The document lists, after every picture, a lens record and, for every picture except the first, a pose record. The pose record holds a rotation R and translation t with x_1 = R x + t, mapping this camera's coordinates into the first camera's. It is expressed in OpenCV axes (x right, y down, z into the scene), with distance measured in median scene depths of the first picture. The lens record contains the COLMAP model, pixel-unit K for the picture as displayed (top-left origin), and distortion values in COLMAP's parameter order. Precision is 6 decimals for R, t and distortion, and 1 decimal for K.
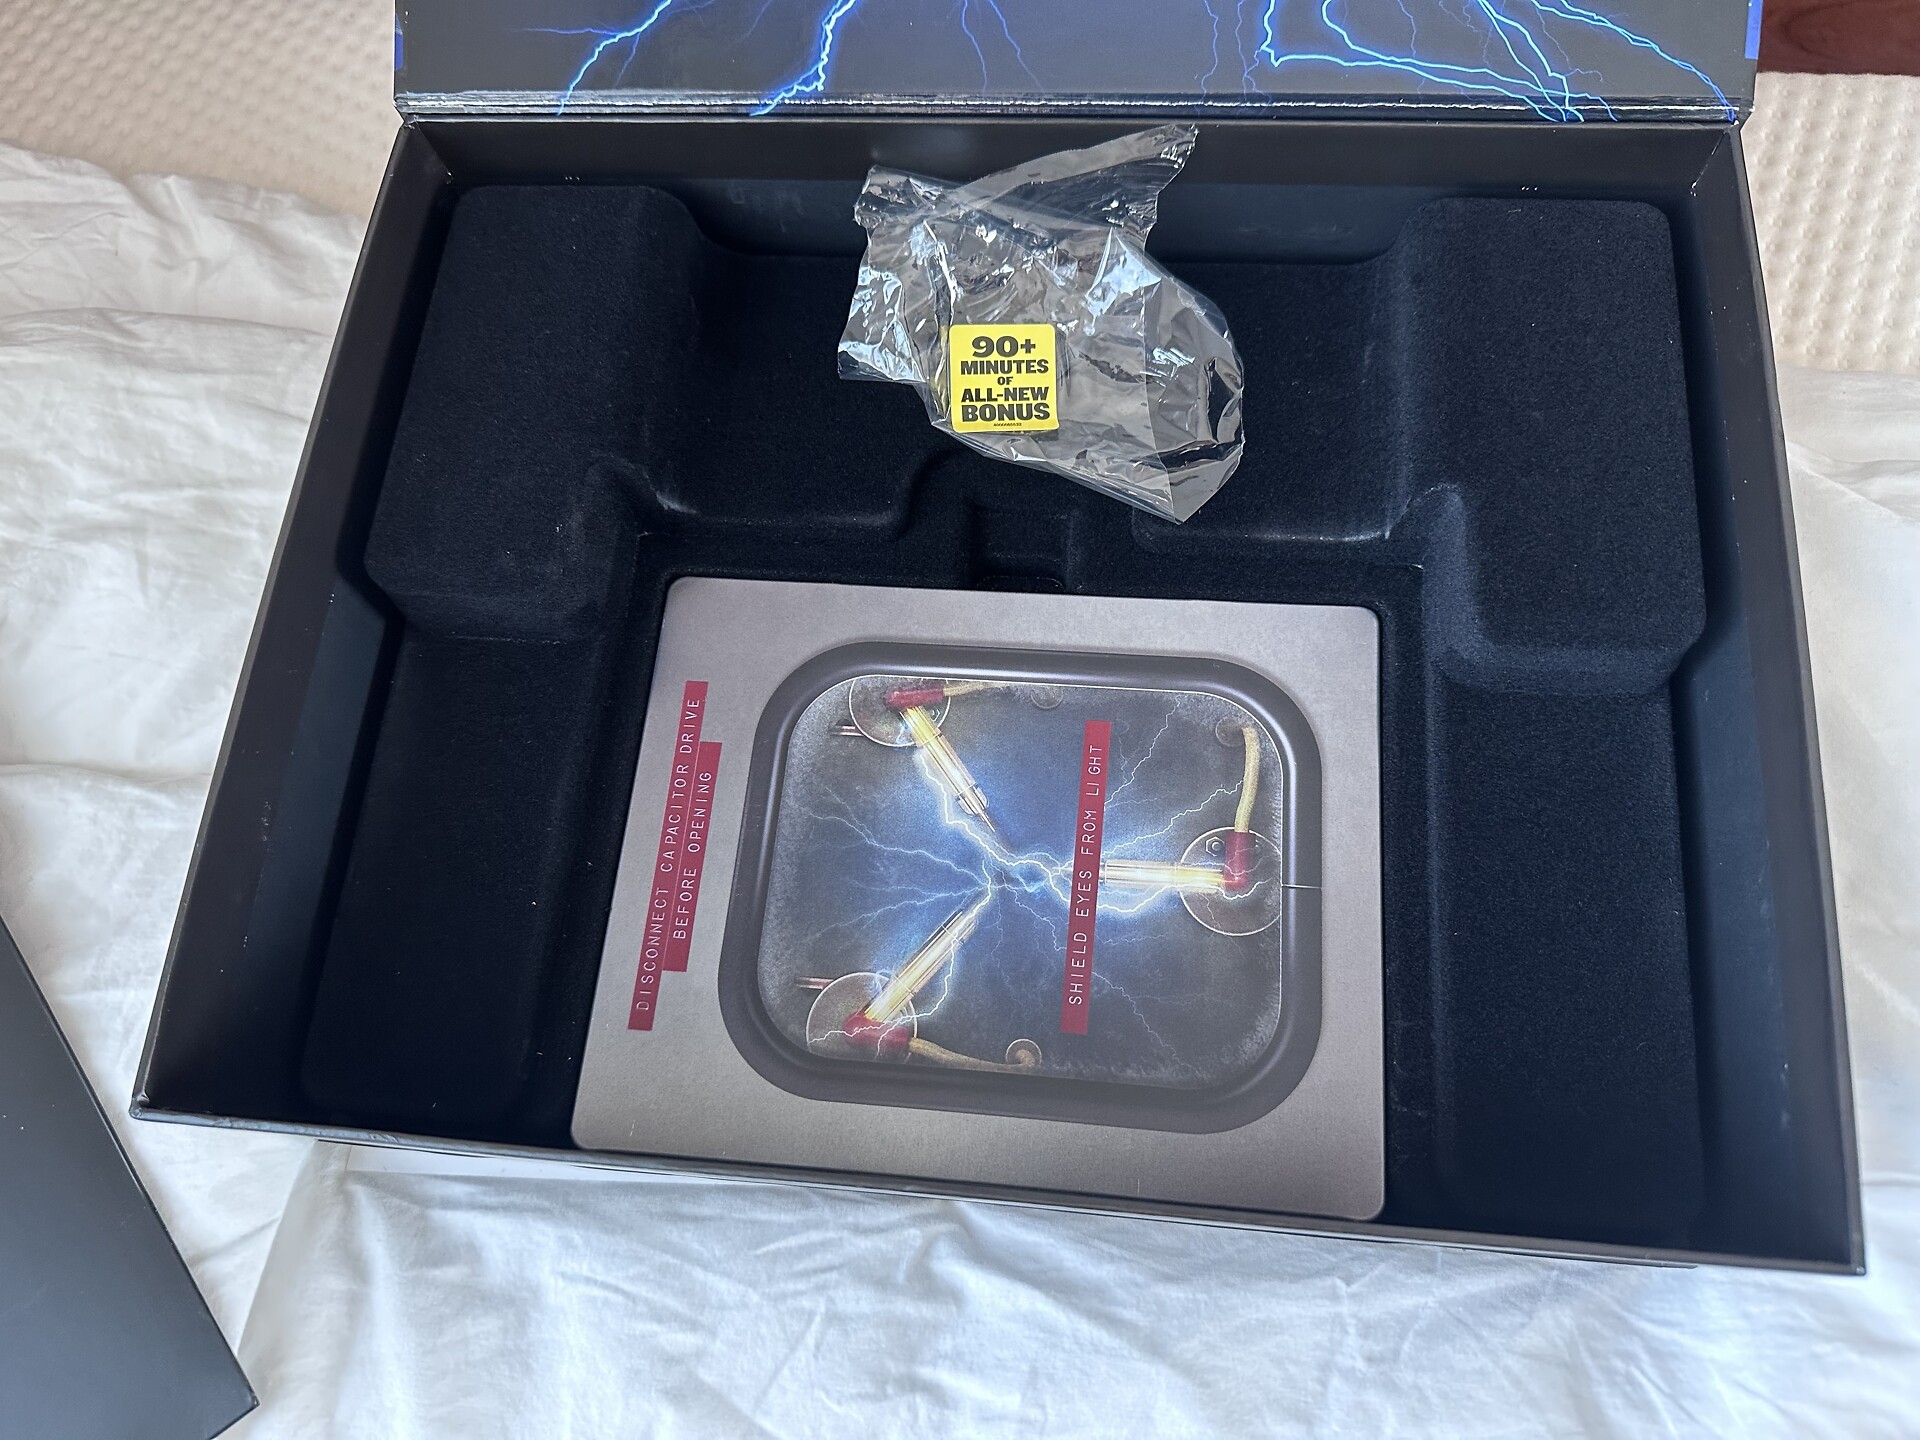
lens RADIAL K [[1464.8, 0, 952.6], [0, 1464.8, 704.7], [0, 0, 1]] dist [-0.032363, 0.009325]
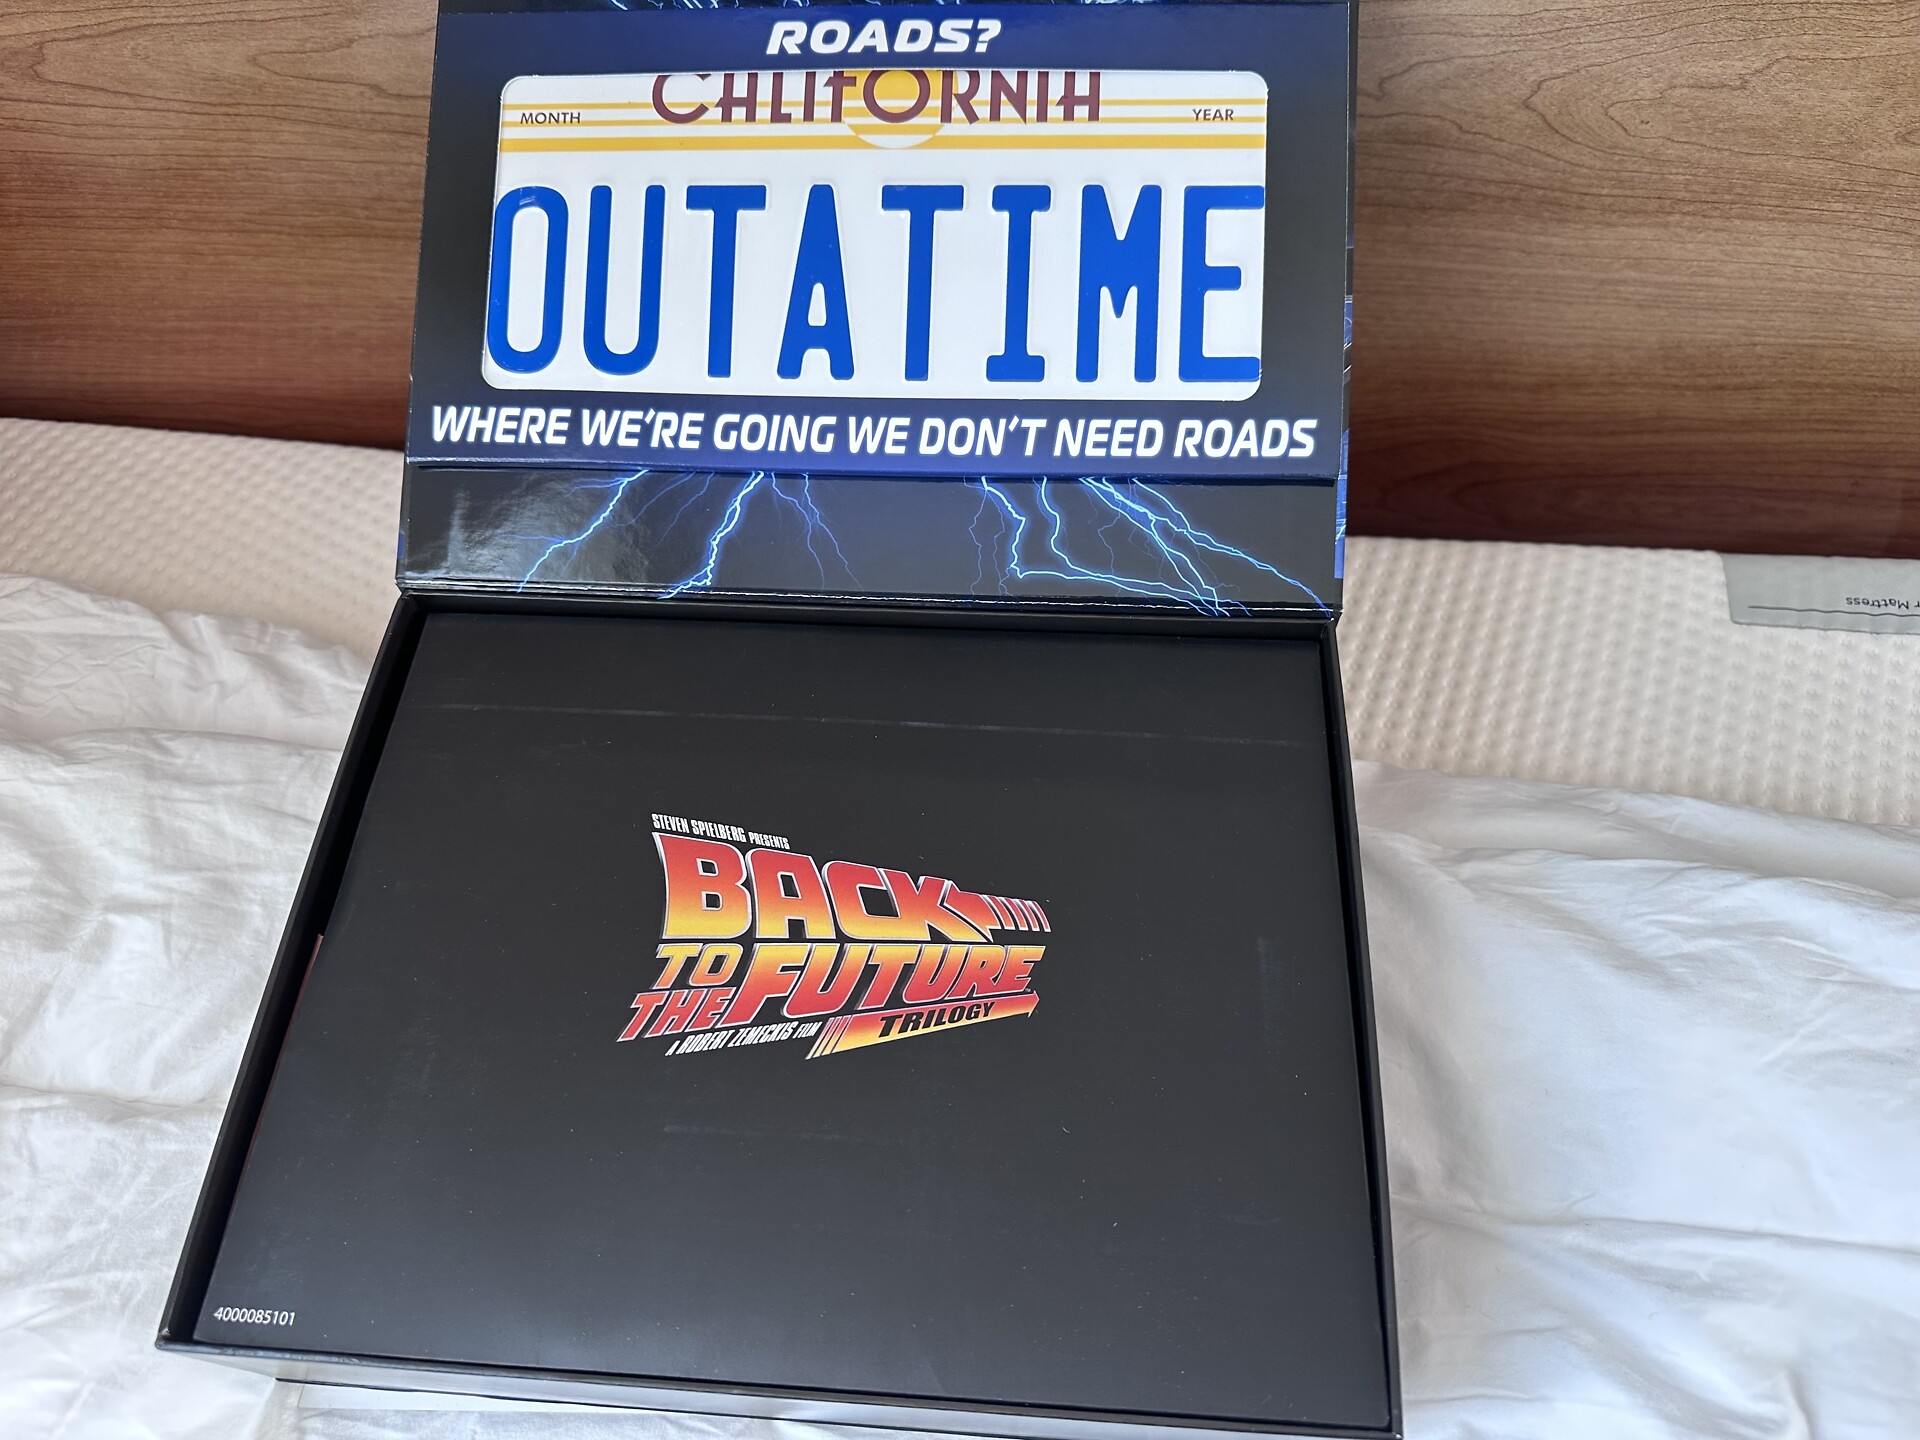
lens RADIAL K [[1464.8, 0, 966.1], [0, 1464.8, 721.9], [0, 0, 1]] dist [-0.032363, 0.009325]
pose [[0.998739, 0.001221, 0.050198, 0.092694], [0.008107, 0.982669, -0.185192, -0.036142], [-0.049554, 0.185366, 0.981419, -0.351827]]
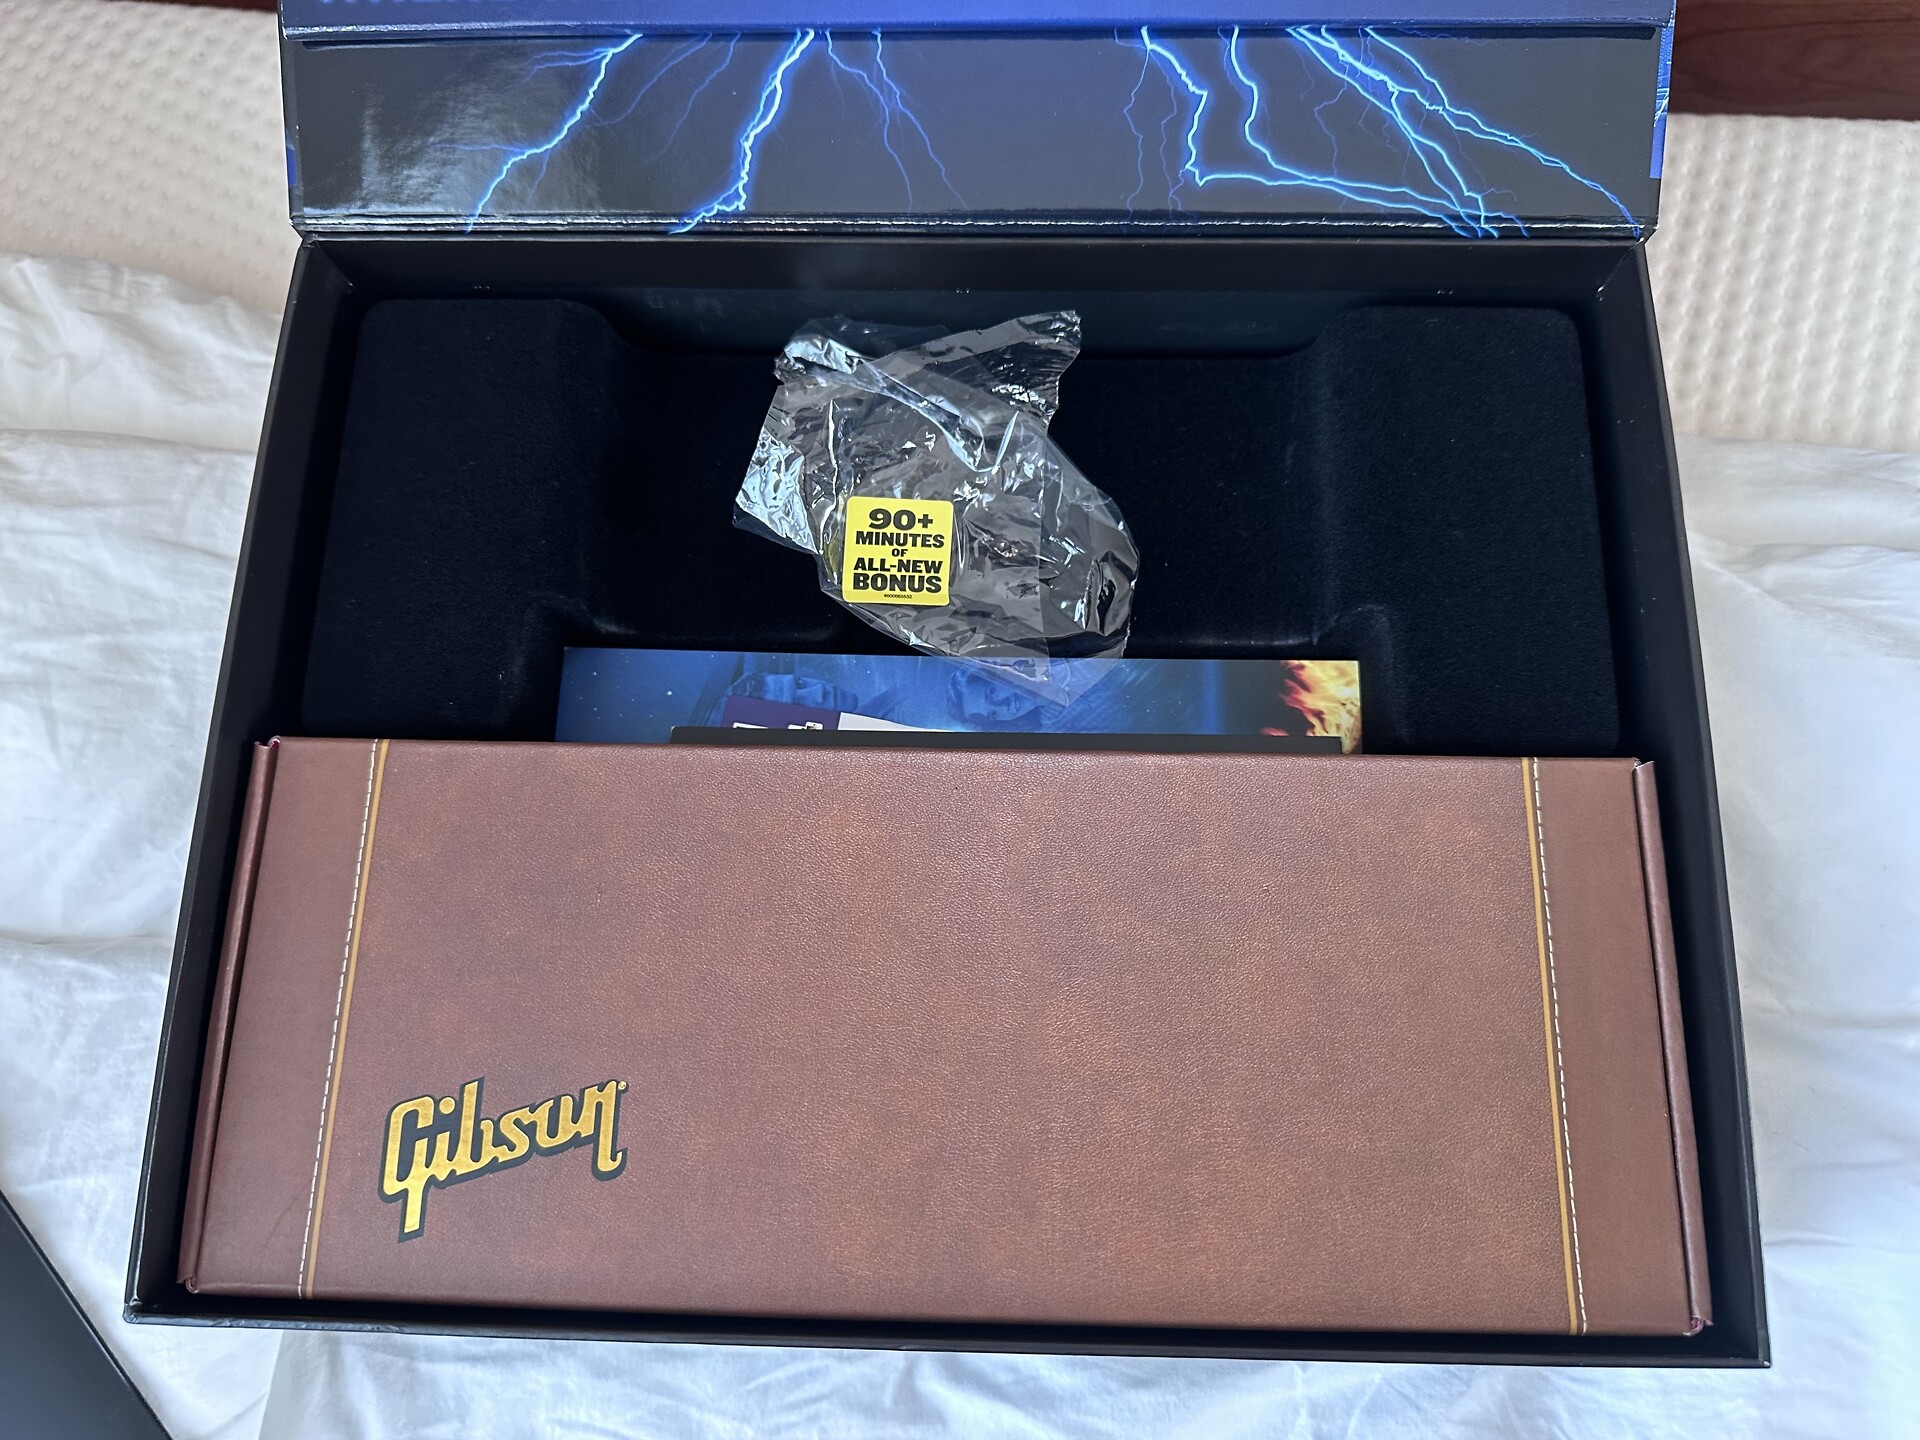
lens RADIAL K [[1464.8, 0, 969.1], [0, 1464.8, 723.9], [0, 0, 1]] dist [-0.032363, 0.009325]
pose [[0.994859, -0.049366, 0.088427, -0.038866], [0.041468, 0.995166, 0.089026, -0.157986], [-0.092394, -0.084902, 0.992096, -0.006830]]
